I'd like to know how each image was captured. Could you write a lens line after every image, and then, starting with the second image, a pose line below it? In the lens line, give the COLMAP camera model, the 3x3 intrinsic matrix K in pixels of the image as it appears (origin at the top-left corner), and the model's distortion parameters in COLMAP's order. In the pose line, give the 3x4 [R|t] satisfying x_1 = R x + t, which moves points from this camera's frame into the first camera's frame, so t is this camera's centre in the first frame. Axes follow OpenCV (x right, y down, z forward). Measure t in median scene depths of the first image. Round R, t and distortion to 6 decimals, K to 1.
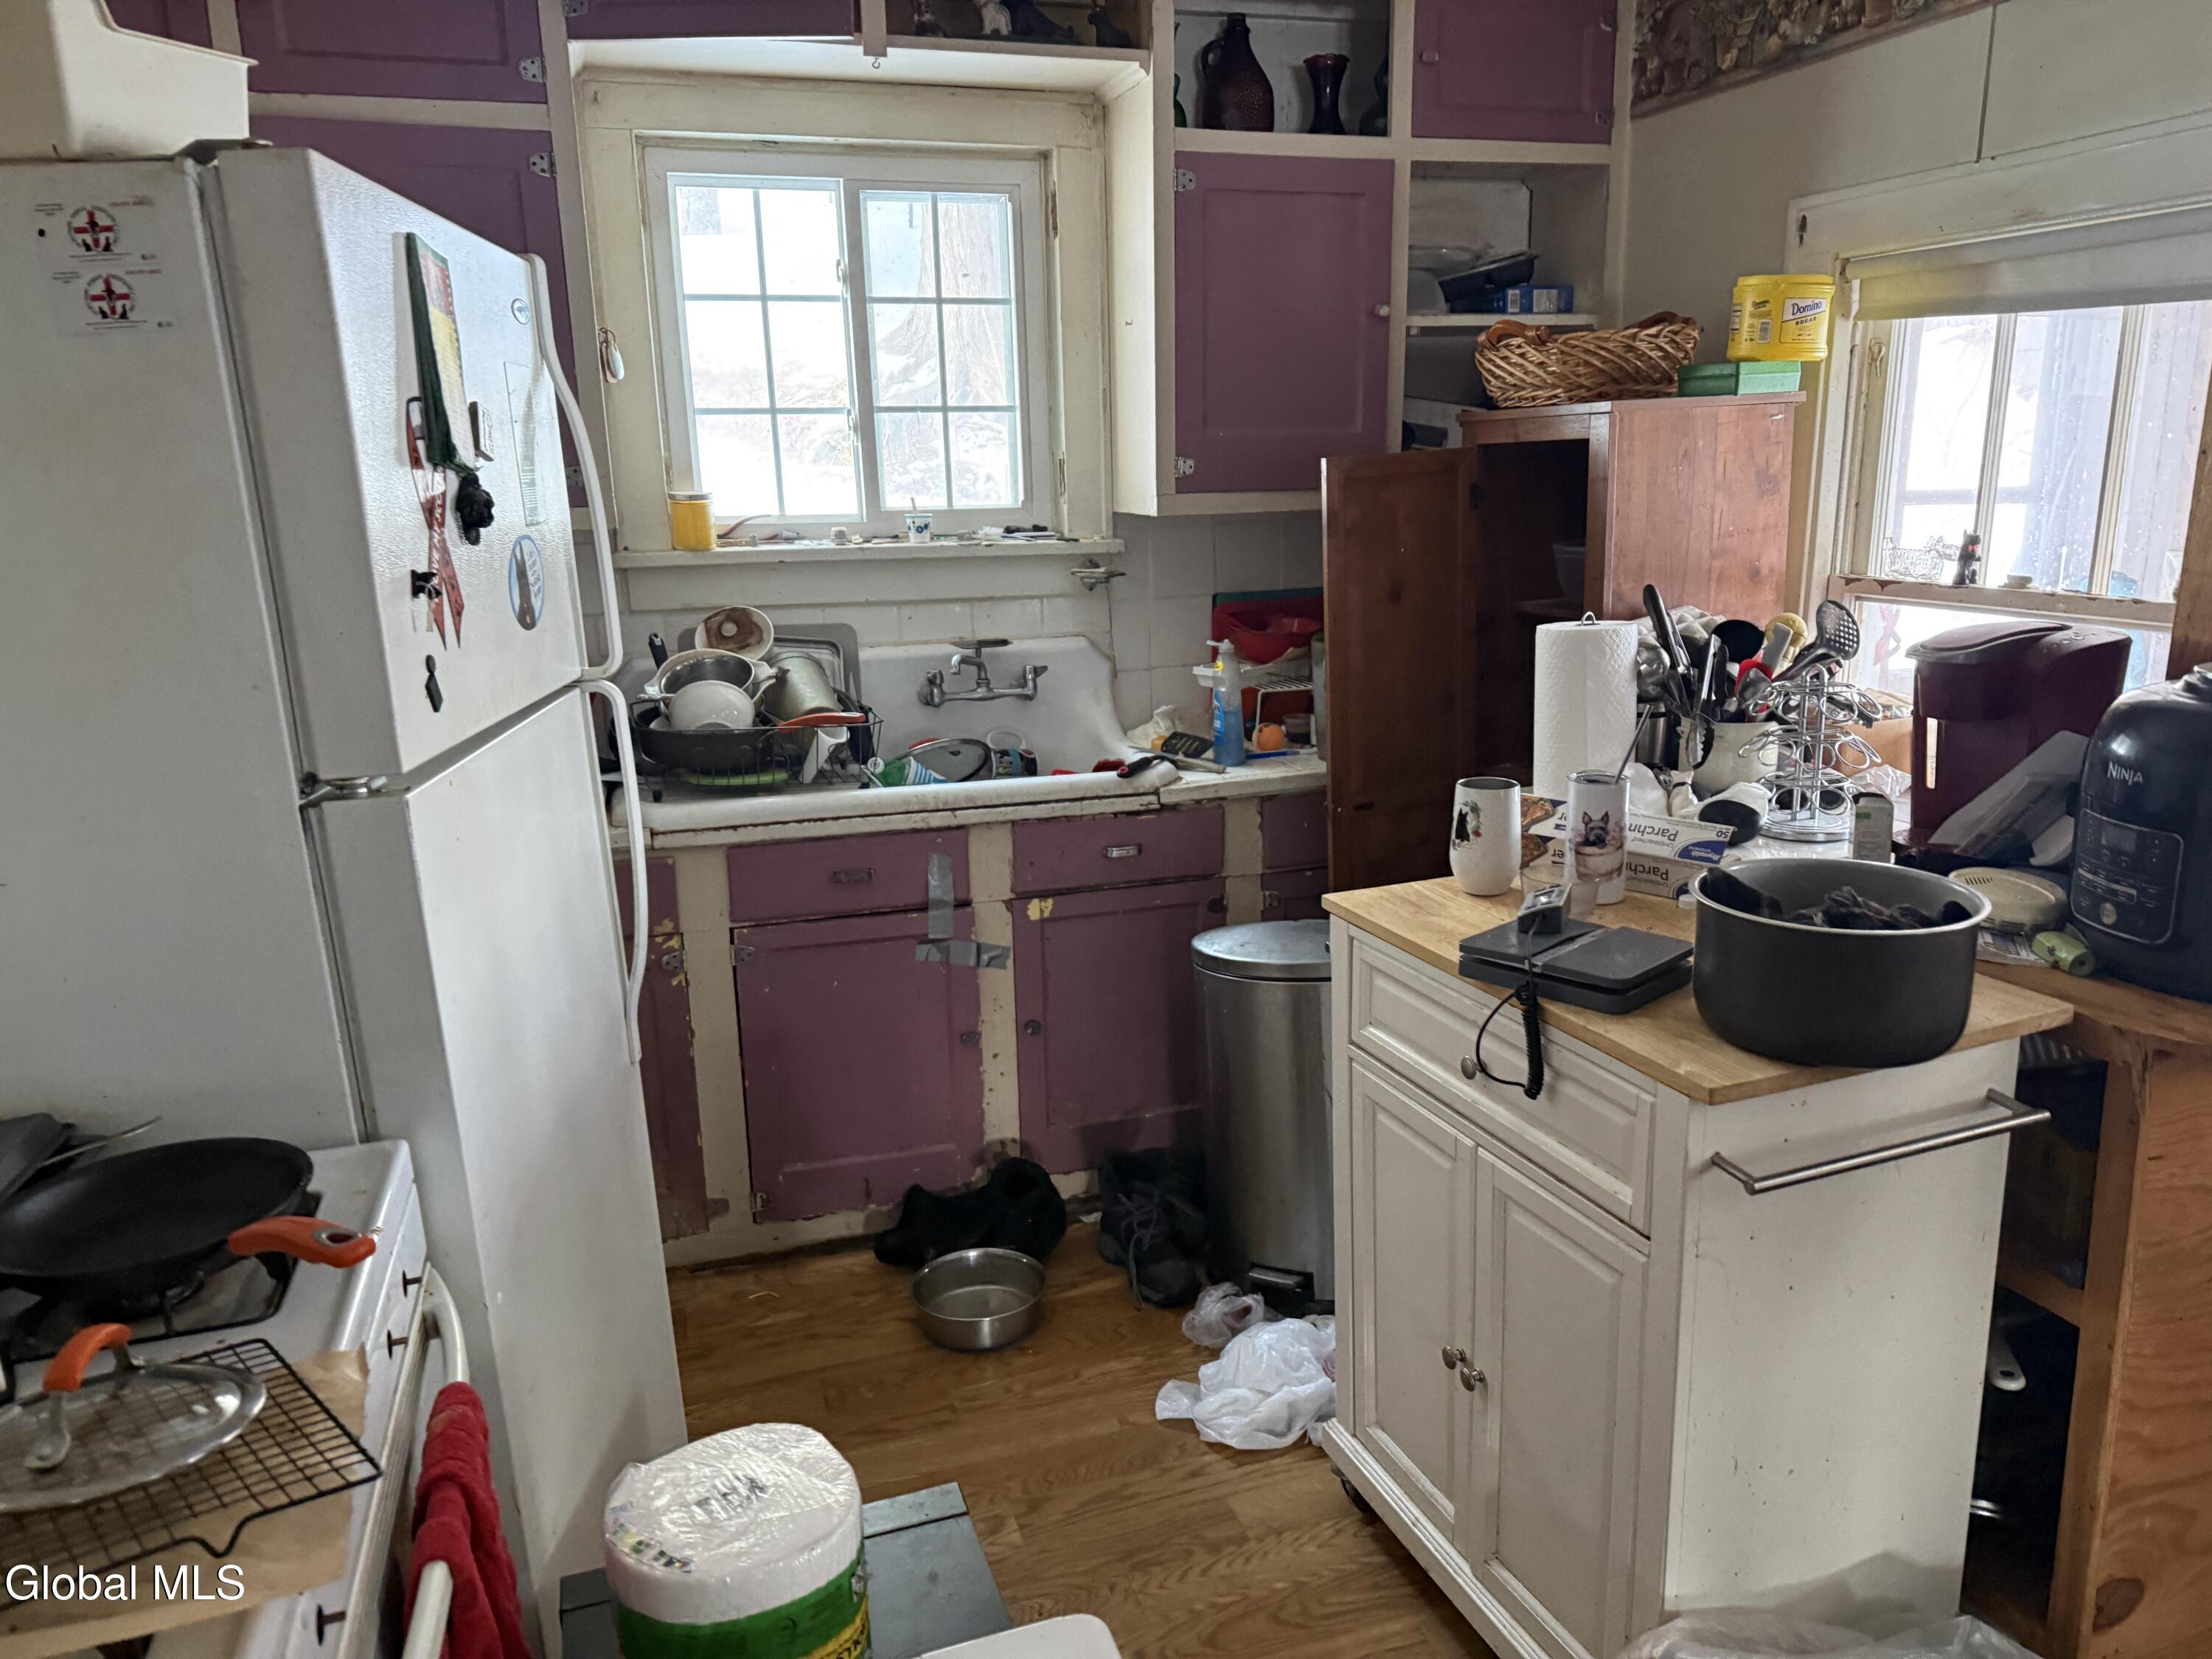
lens RADIAL K [[1471.1, 0, 1106.0], [0, 1471.1, 829.5], [0, 0, 1]] dist [0.113000, -0.154591]
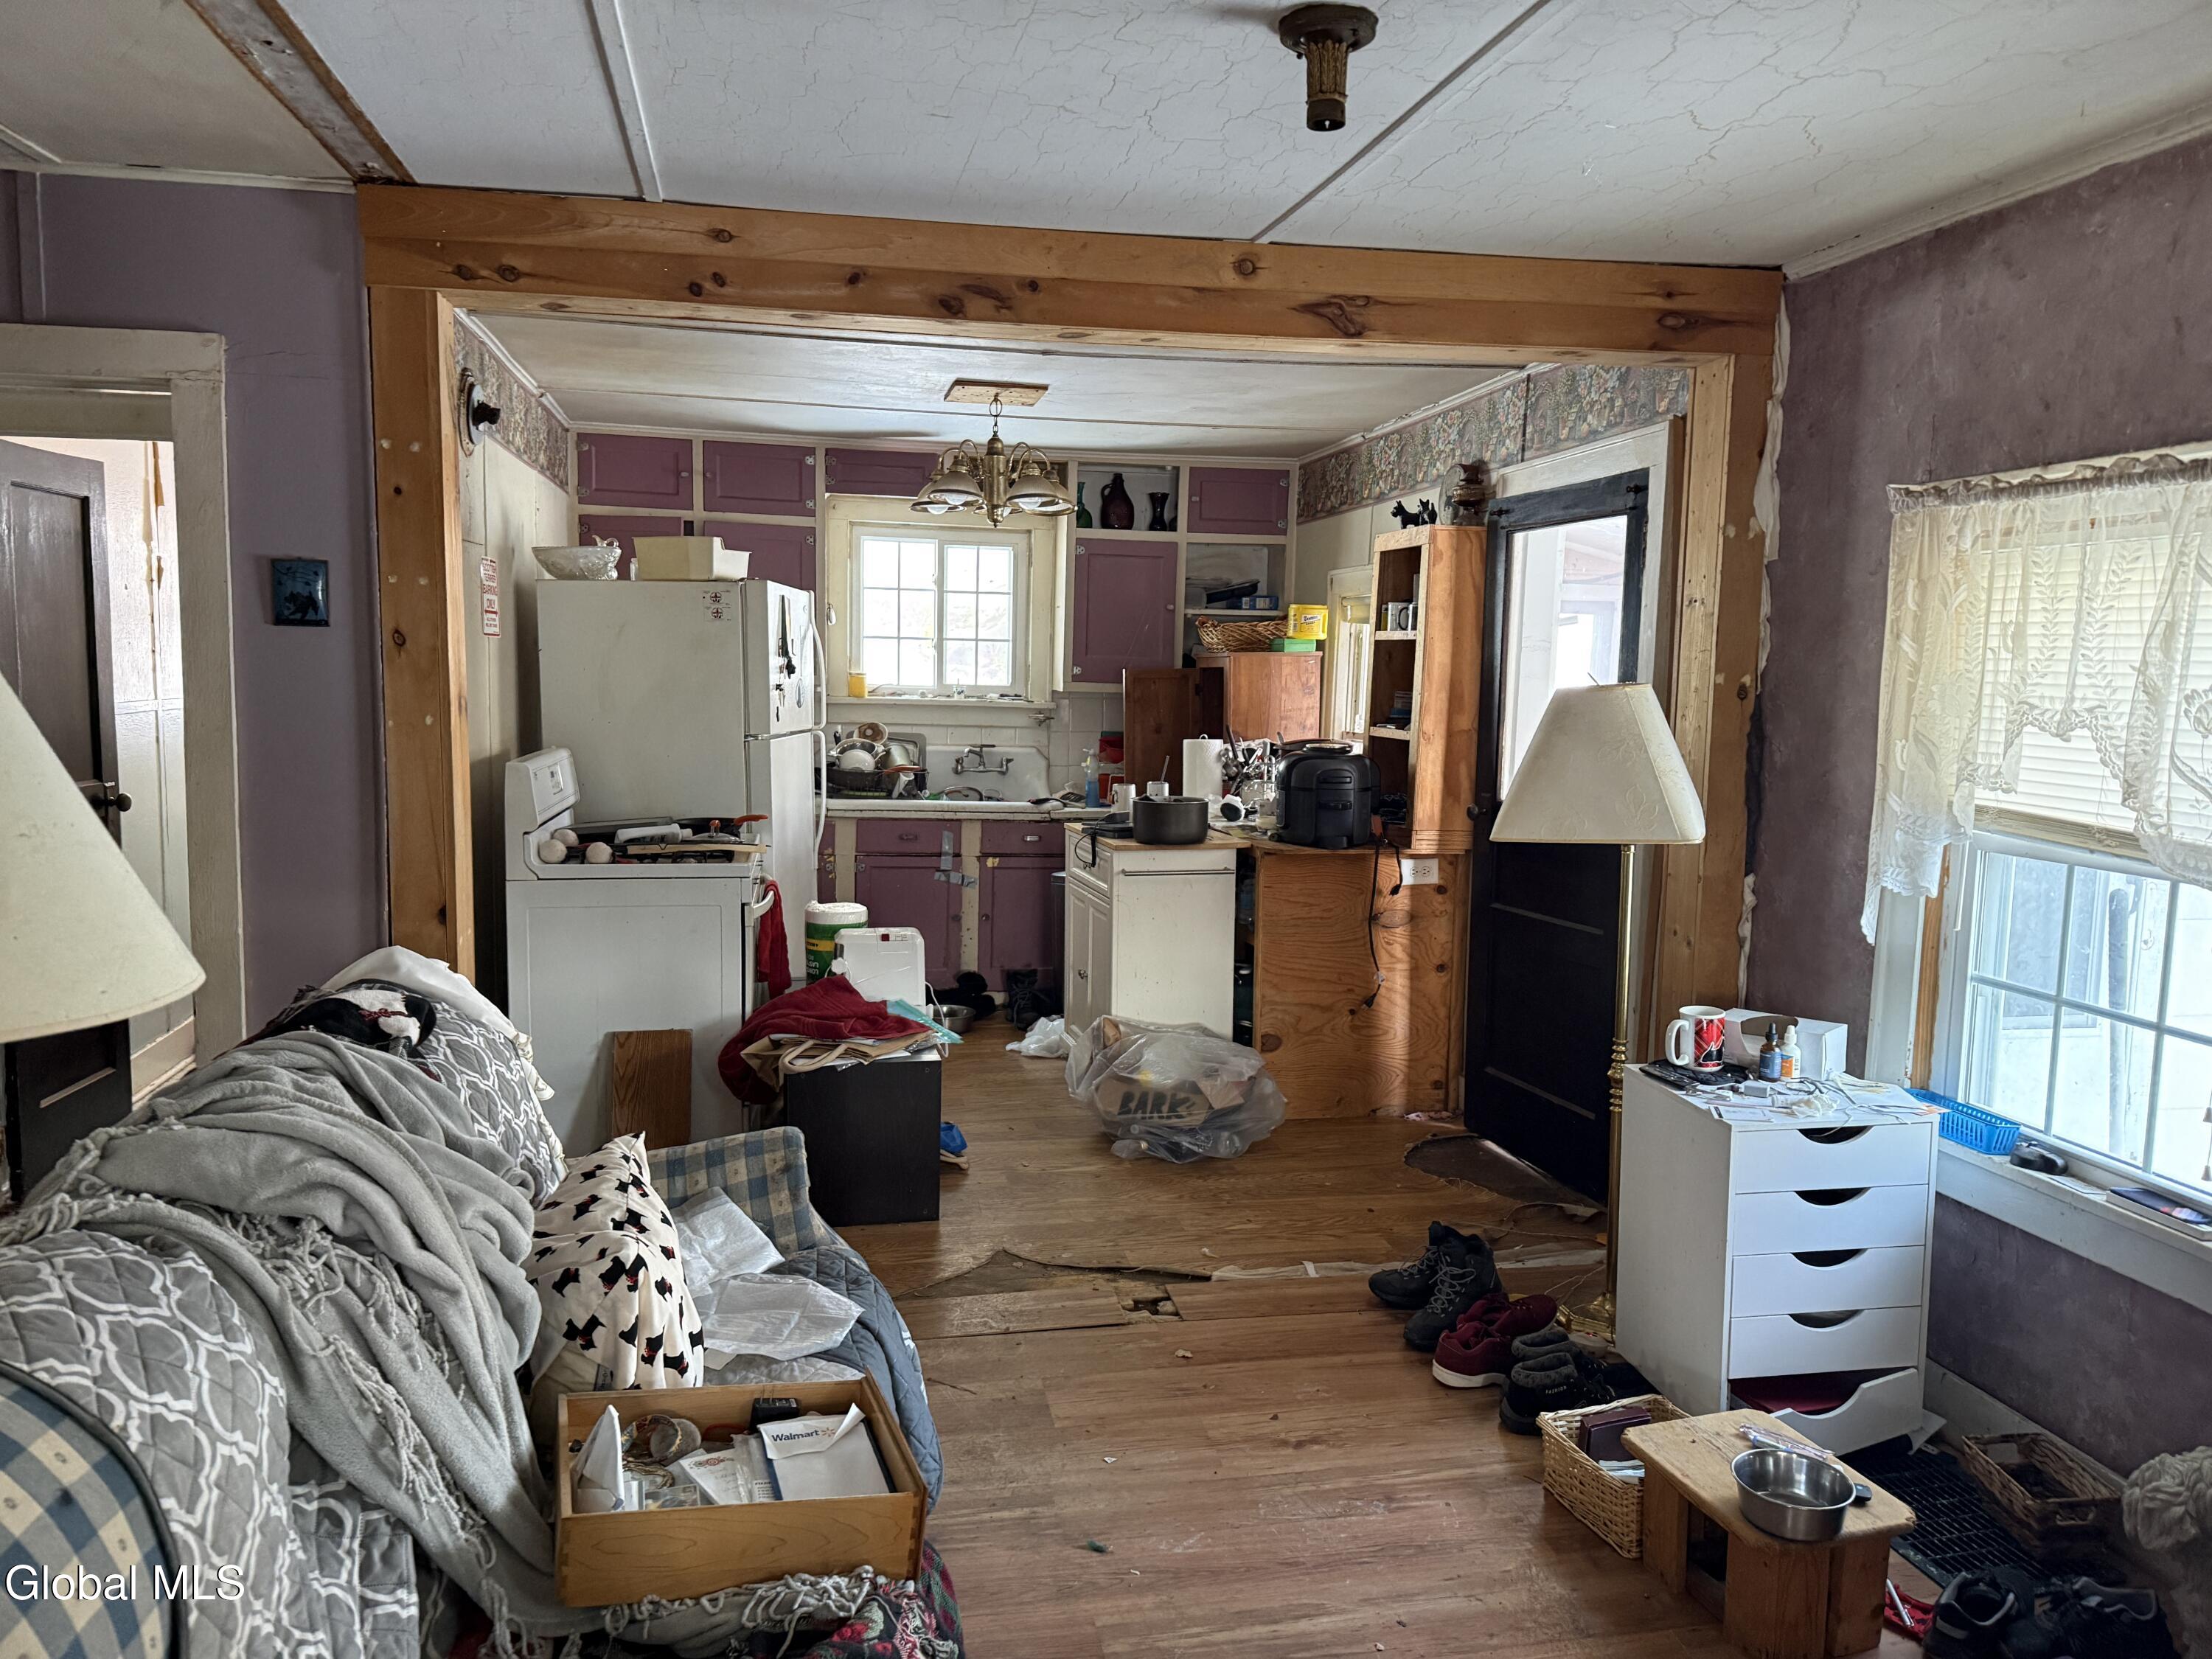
lens RADIAL K [[1535.4, 0, 1107.7], [0, 1535.4, 899.7], [0, 0, 1]] dist [-0.008320, -0.047663]
pose [[0.990982, 0.064866, -0.117251, 0.392687], [-0.075997, 0.992752, -0.093104, 0.305942], [0.110362, 0.101175, 0.988728, -1.229638]]
